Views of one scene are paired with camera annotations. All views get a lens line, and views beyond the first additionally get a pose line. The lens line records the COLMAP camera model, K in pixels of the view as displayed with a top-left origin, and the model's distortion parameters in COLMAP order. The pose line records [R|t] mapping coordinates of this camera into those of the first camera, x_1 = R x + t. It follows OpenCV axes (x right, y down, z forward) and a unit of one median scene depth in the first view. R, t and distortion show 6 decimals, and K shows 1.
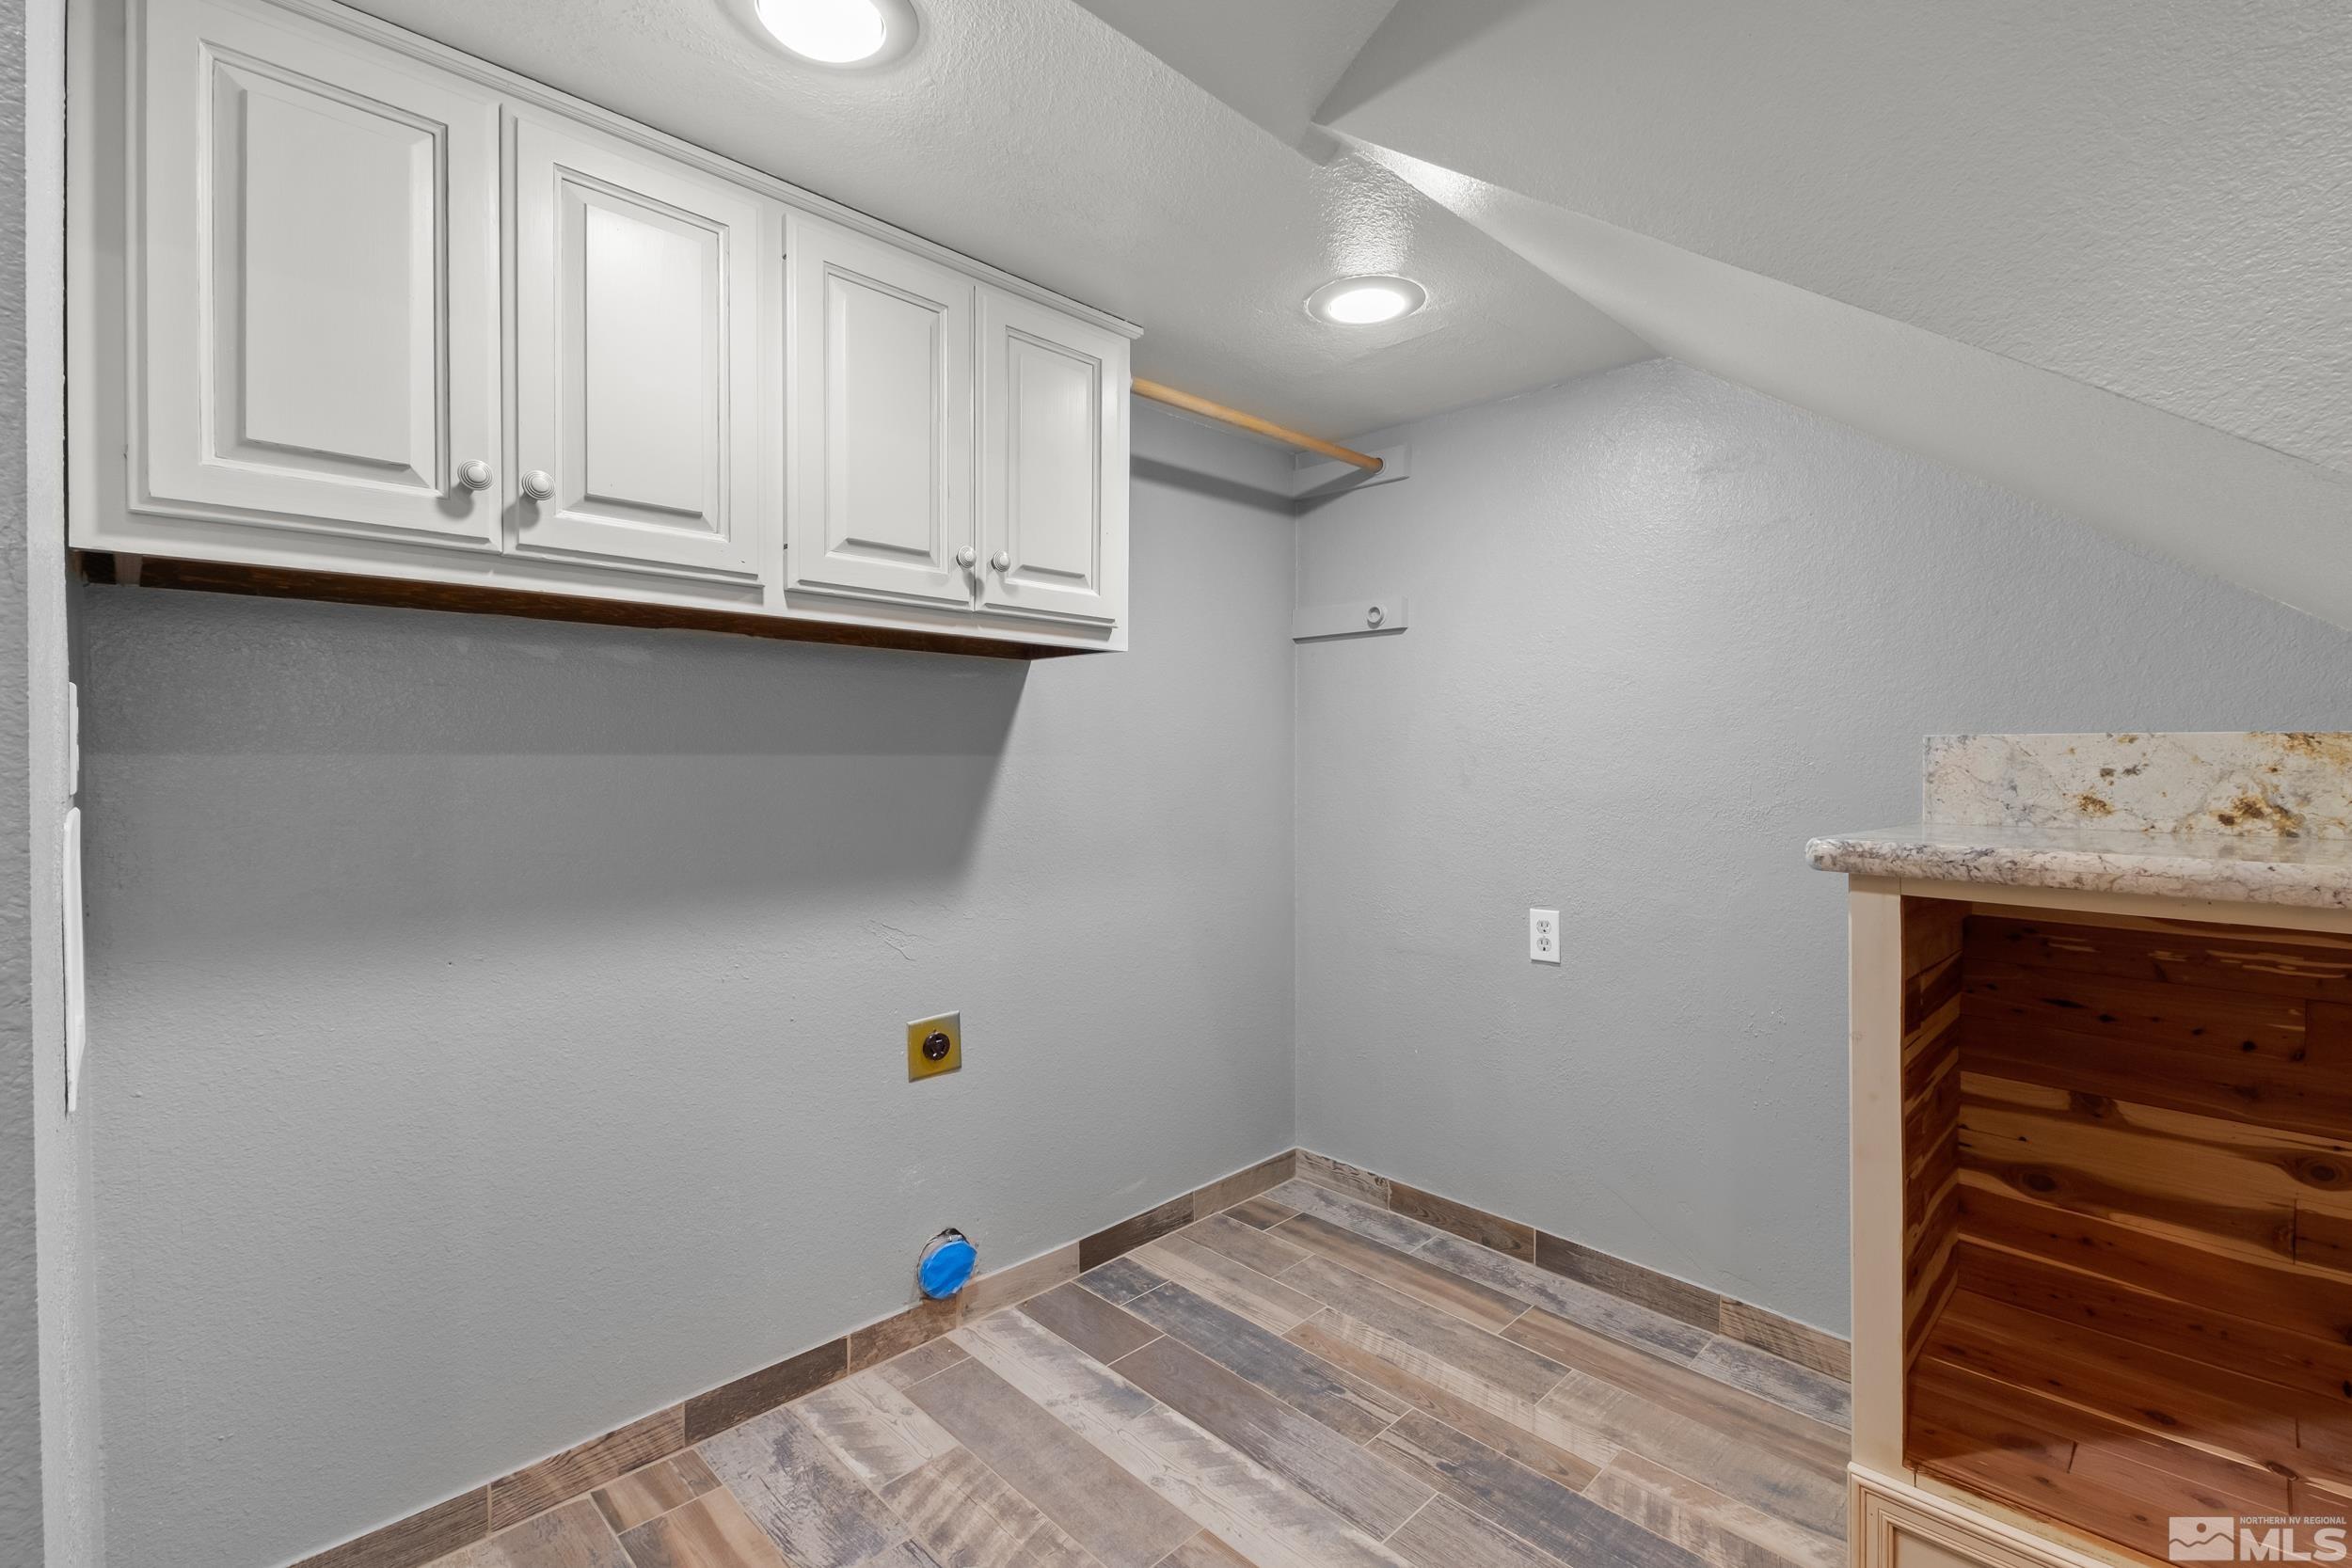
lens RADIAL K [[1031.5, 0, 1177.4], [0, 1031.5, 776.6], [0, 0, 1]] dist [0.028882, -0.011532]
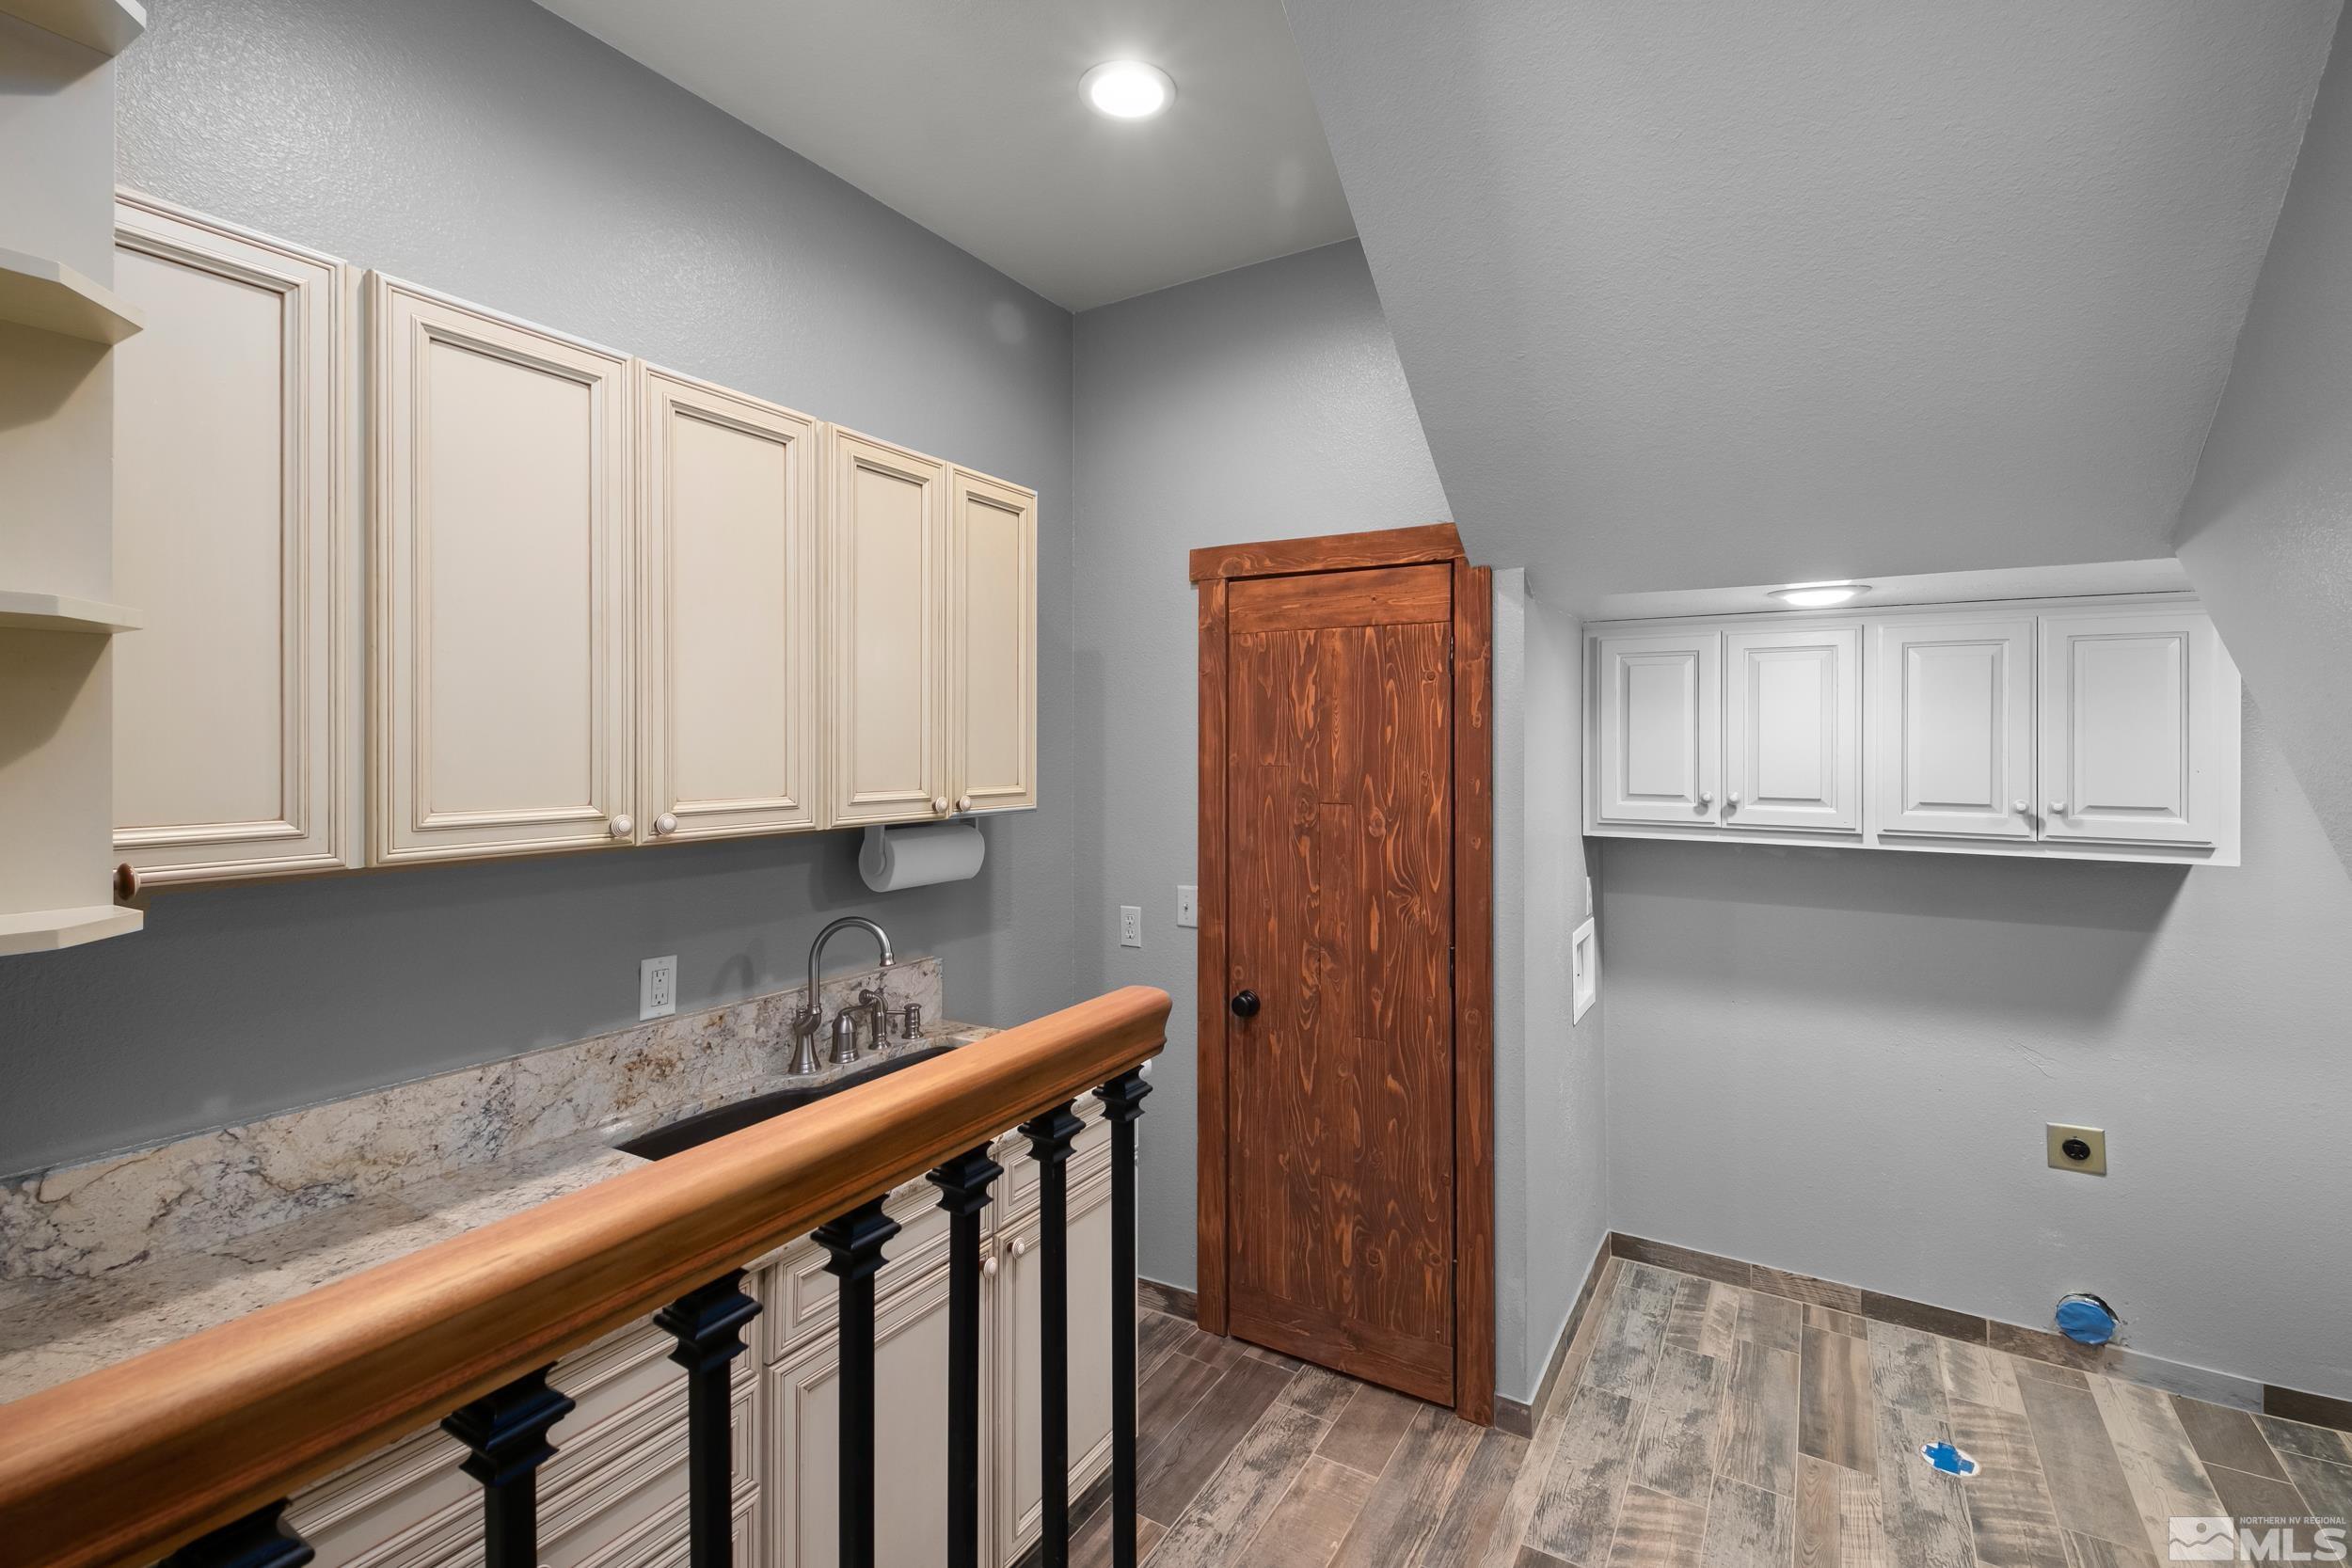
lens RADIAL K [[1031.5, 0, 1157.1], [0, 1031.5, 747.1], [0, 0, 1]] dist [0.028882, -0.011532]
pose [[0.208714, -0.002121, -0.977974, 0.969465], [-0.004319, 0.999986, -0.003090, -0.282299], [0.977967, 0.004869, 0.208702, -0.494274]]
